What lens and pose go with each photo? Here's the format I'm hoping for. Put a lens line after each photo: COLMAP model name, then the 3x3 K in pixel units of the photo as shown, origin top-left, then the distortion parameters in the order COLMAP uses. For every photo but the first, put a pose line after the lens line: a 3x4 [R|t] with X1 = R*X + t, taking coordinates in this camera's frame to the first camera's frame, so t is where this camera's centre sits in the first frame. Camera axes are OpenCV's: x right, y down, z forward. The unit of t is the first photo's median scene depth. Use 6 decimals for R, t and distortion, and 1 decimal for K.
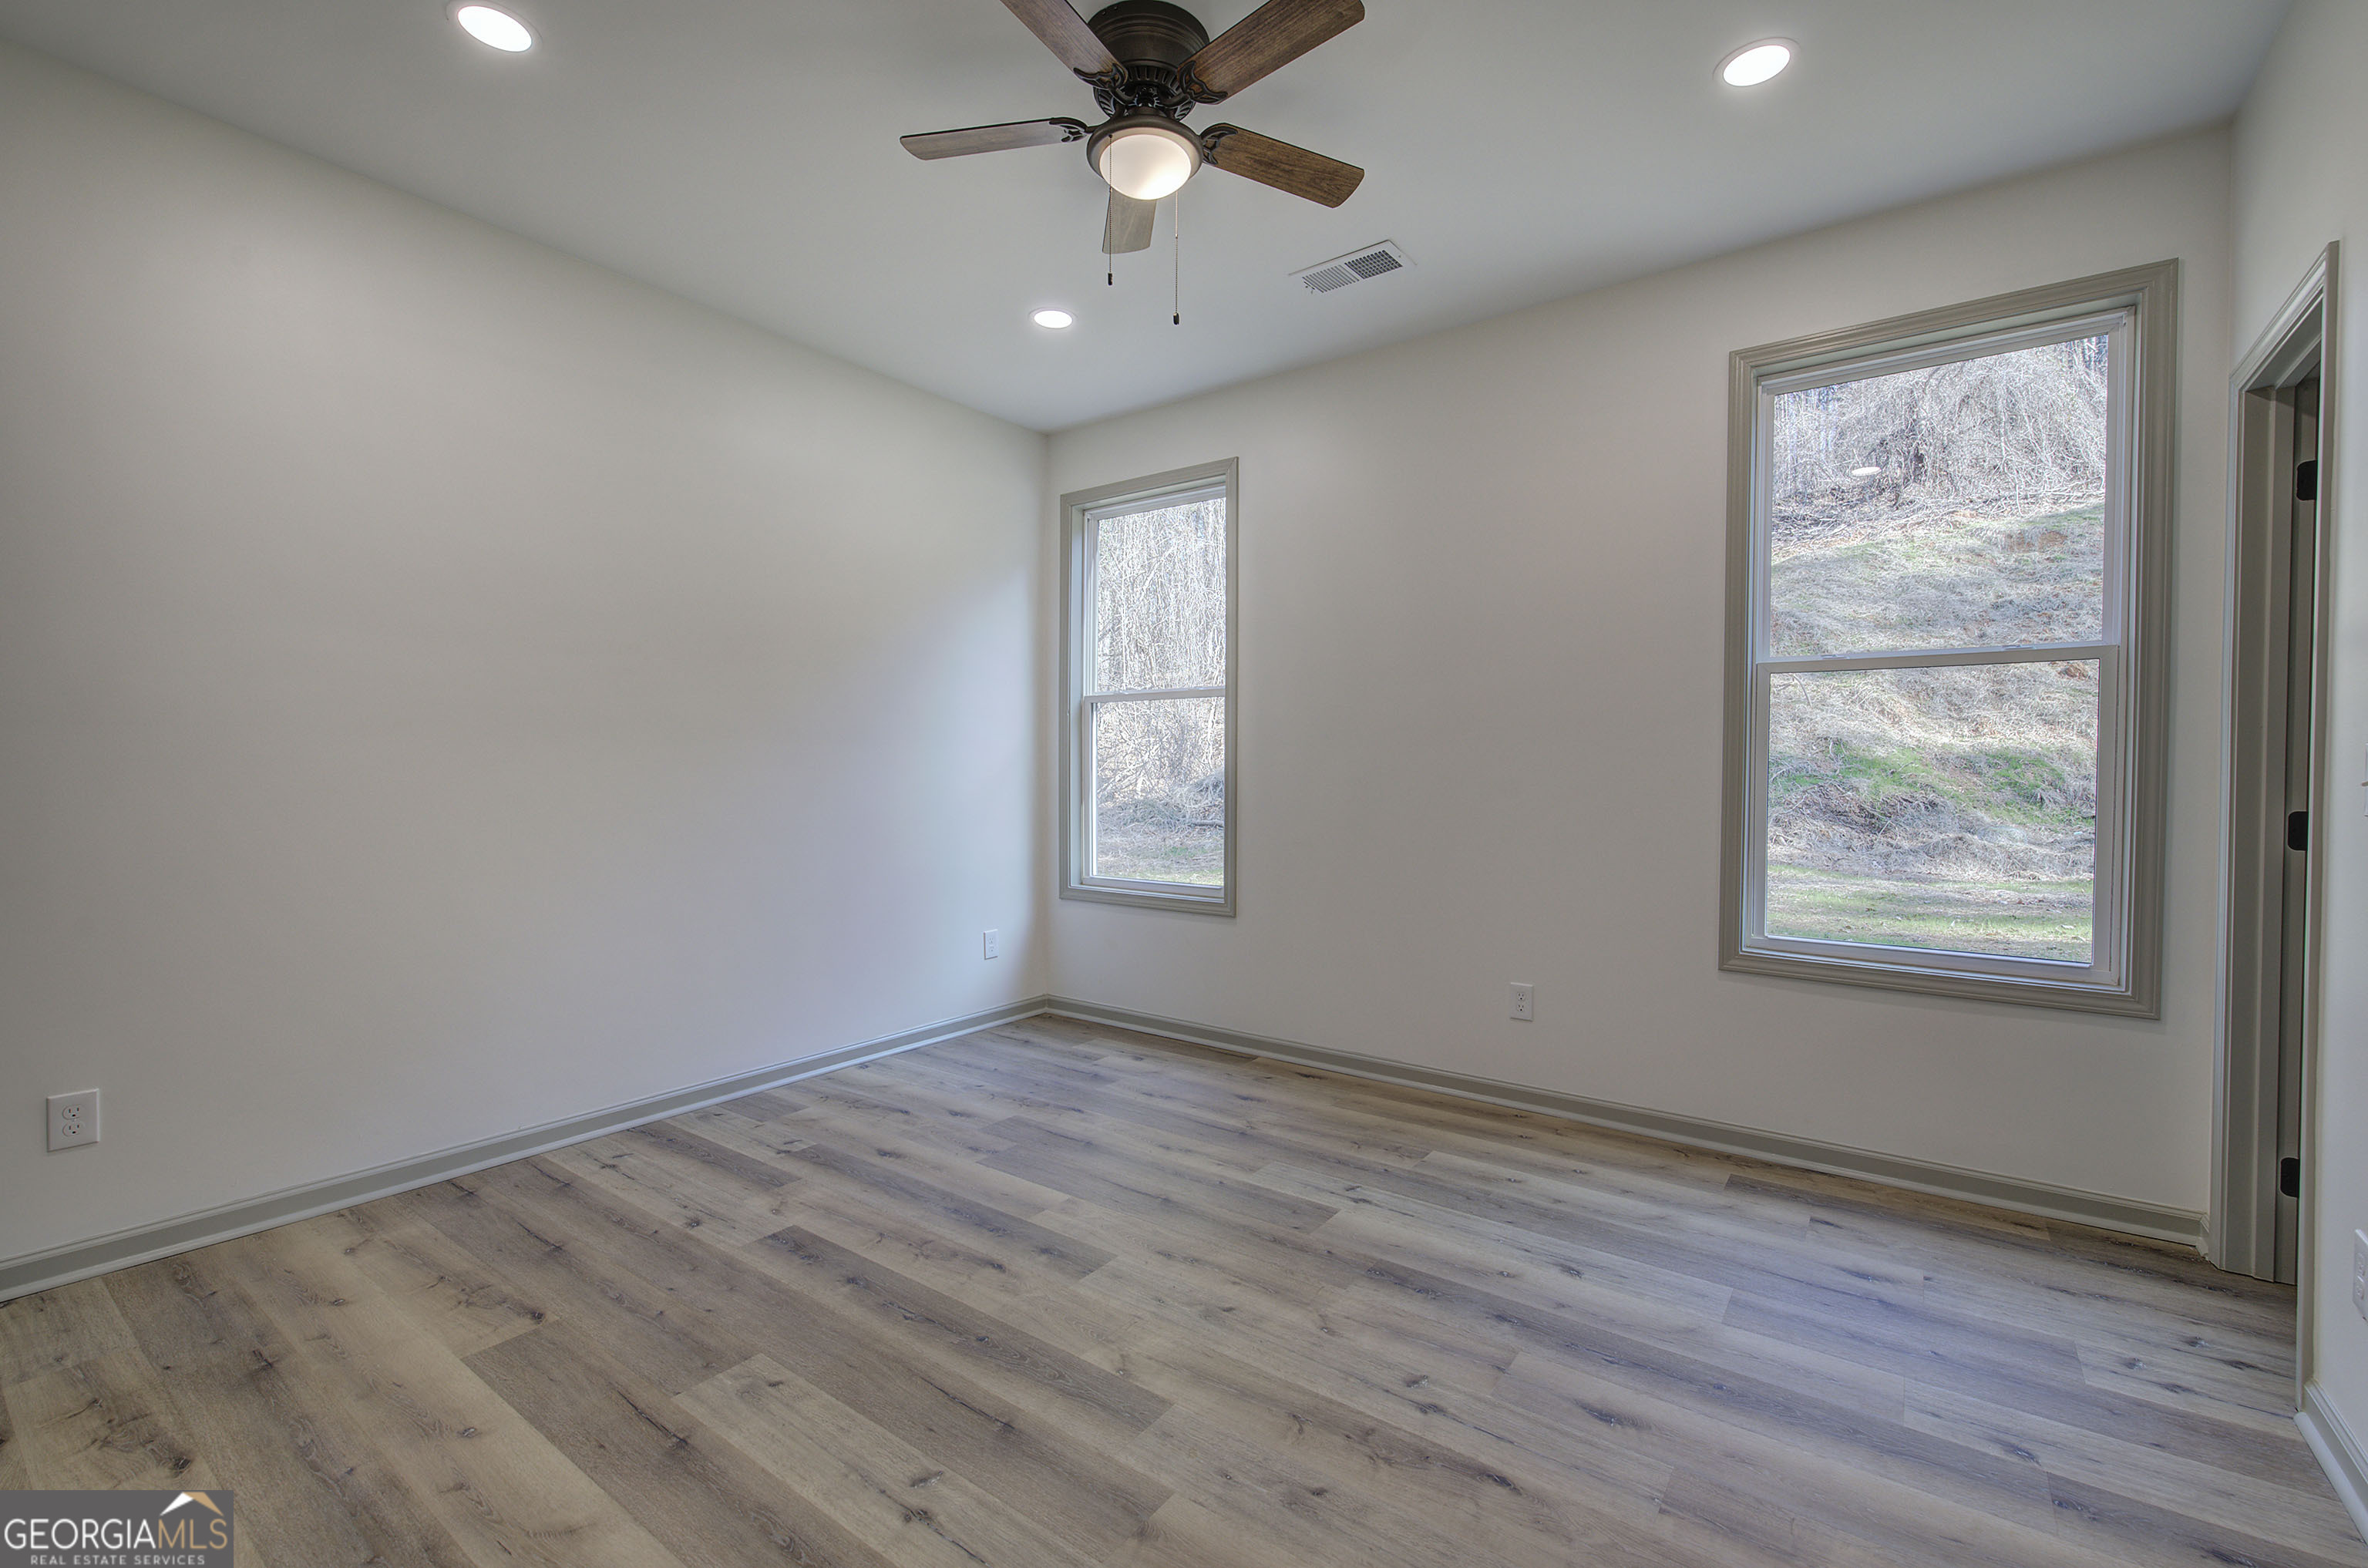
lens RADIAL K [[1001.2, 0, 1195.1], [0, 1001.2, 779.2], [0, 0, 1]] dist [0.002090, -0.001896]
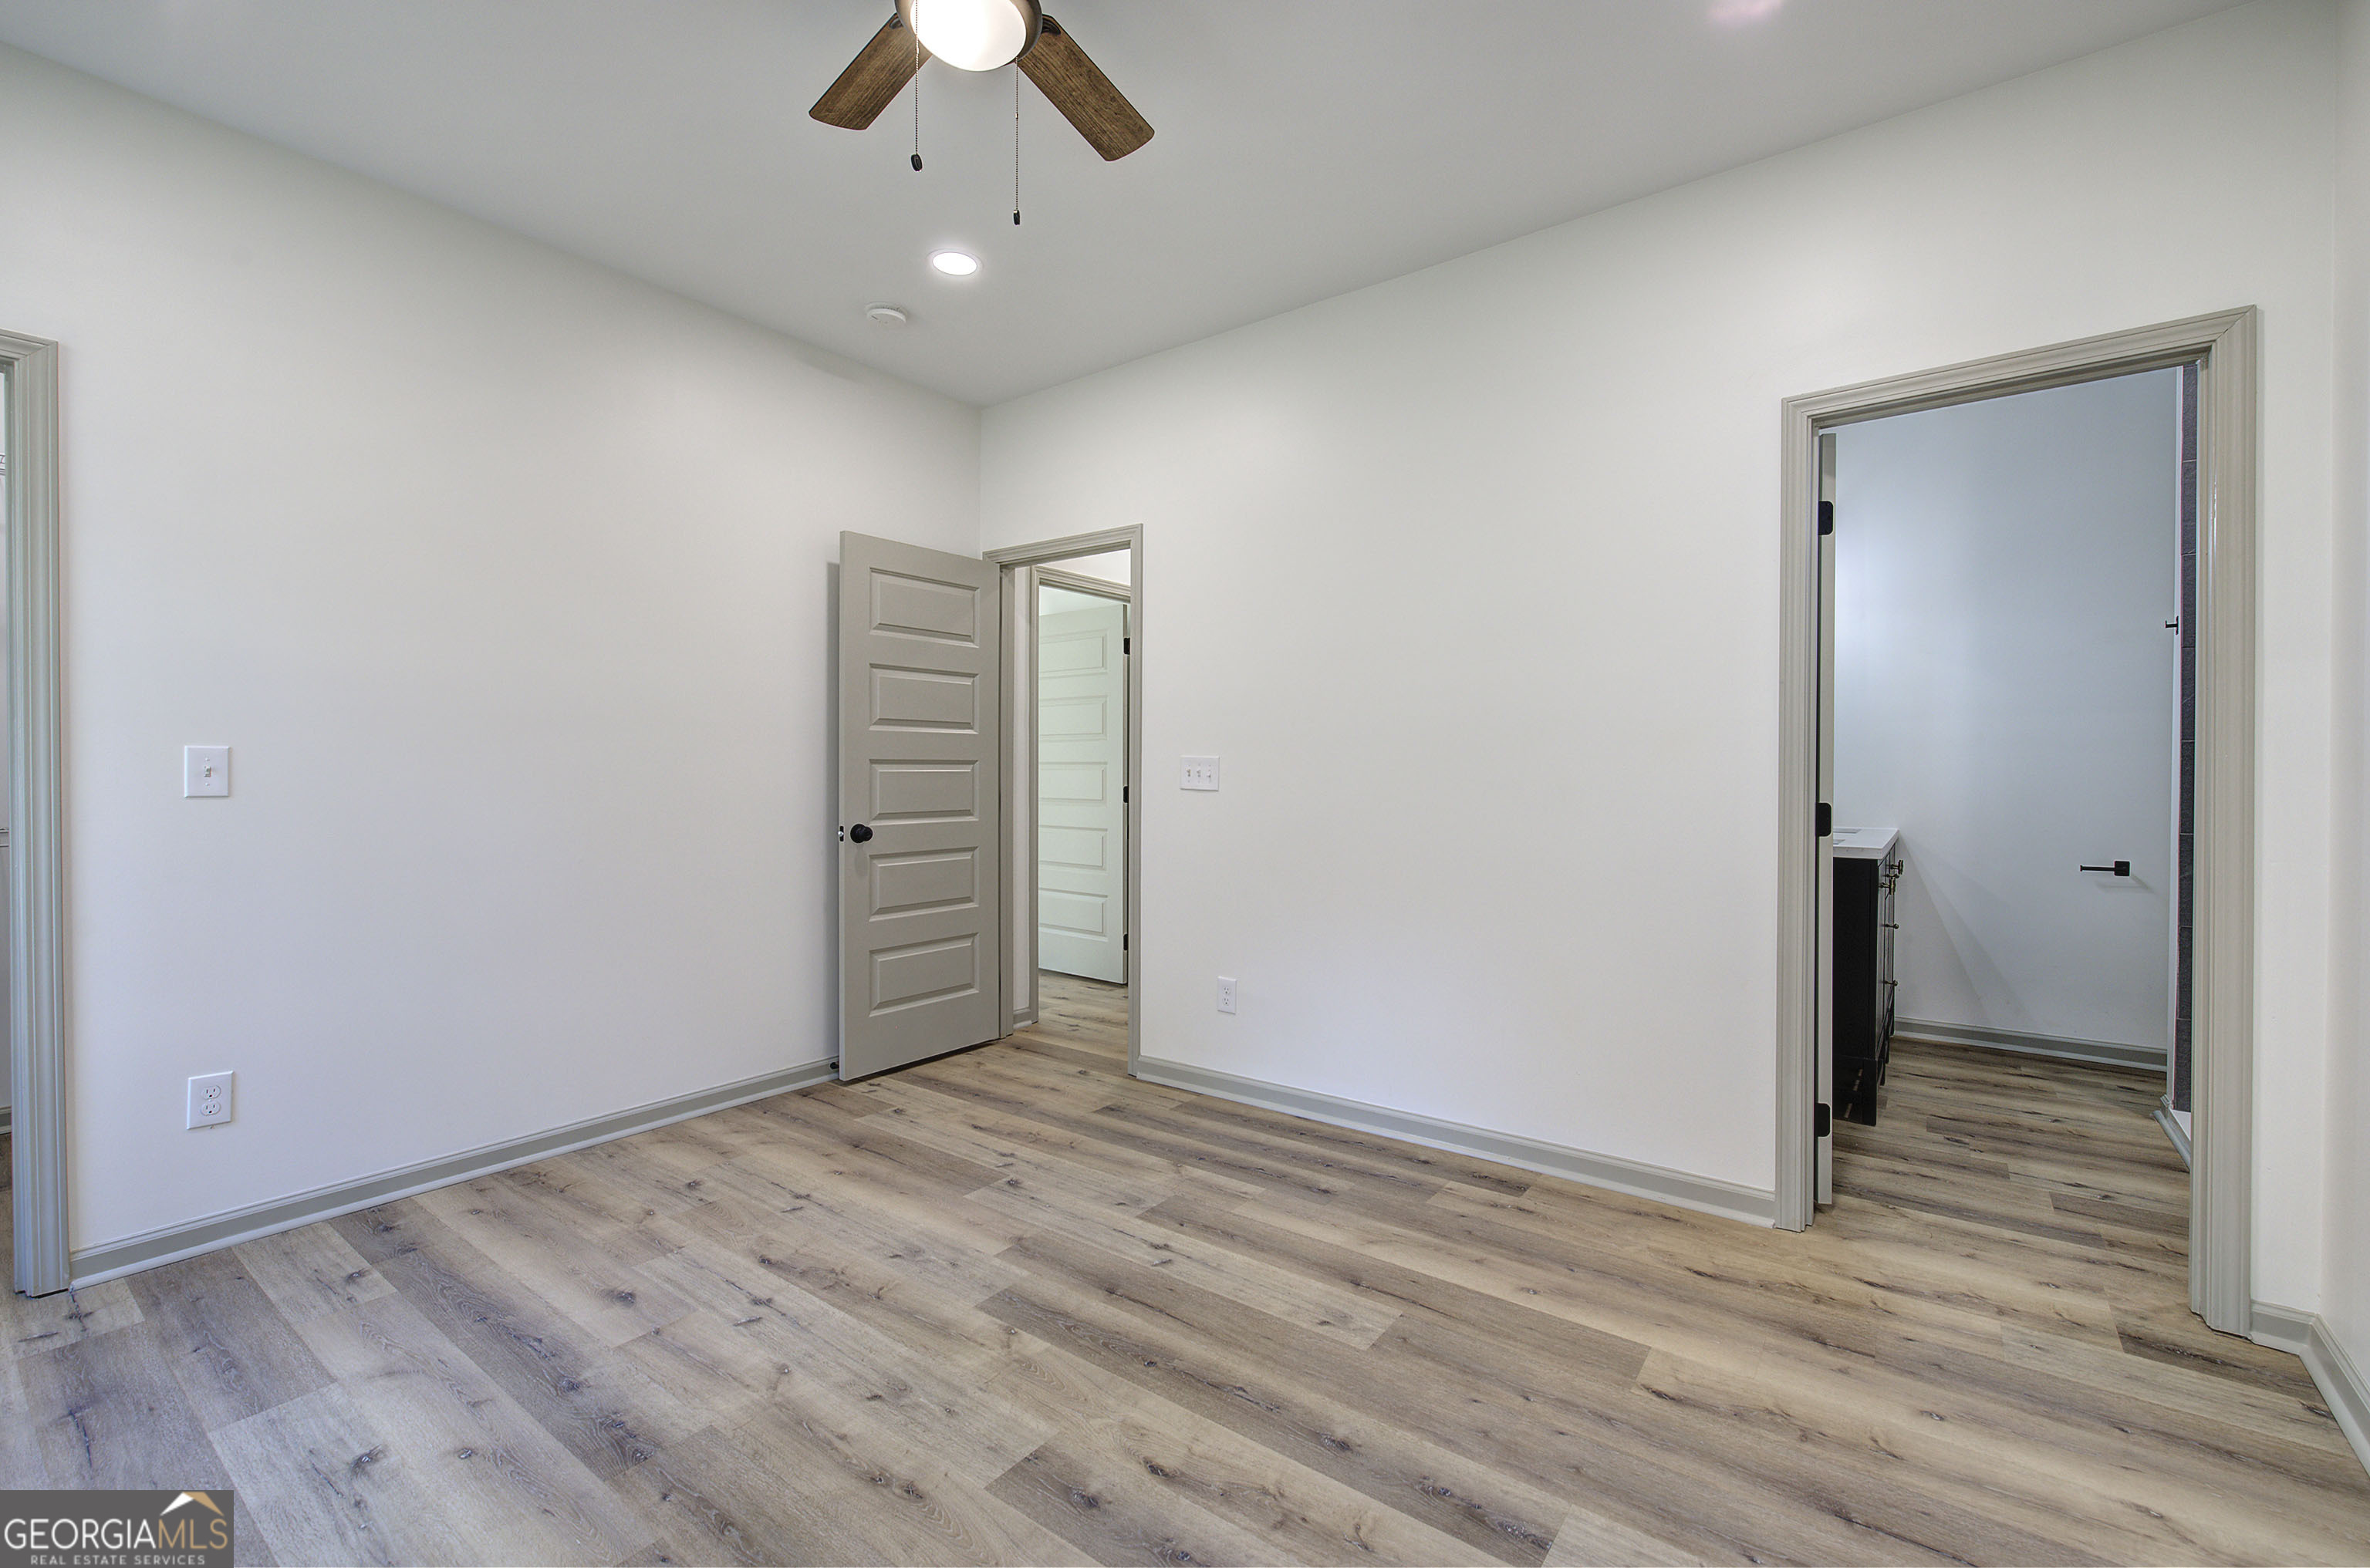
lens RADIAL K [[1001.9, 0, 1189.8], [0, 1001.9, 773.1], [0, 0, 1]] dist [0.002090, -0.001896]
pose [[-0.999871, -0.005322, 0.015153, -0.263535], [-0.005069, 0.999848, 0.016682, -0.025440], [-0.015239, 0.016603, -0.999746, 1.965477]]
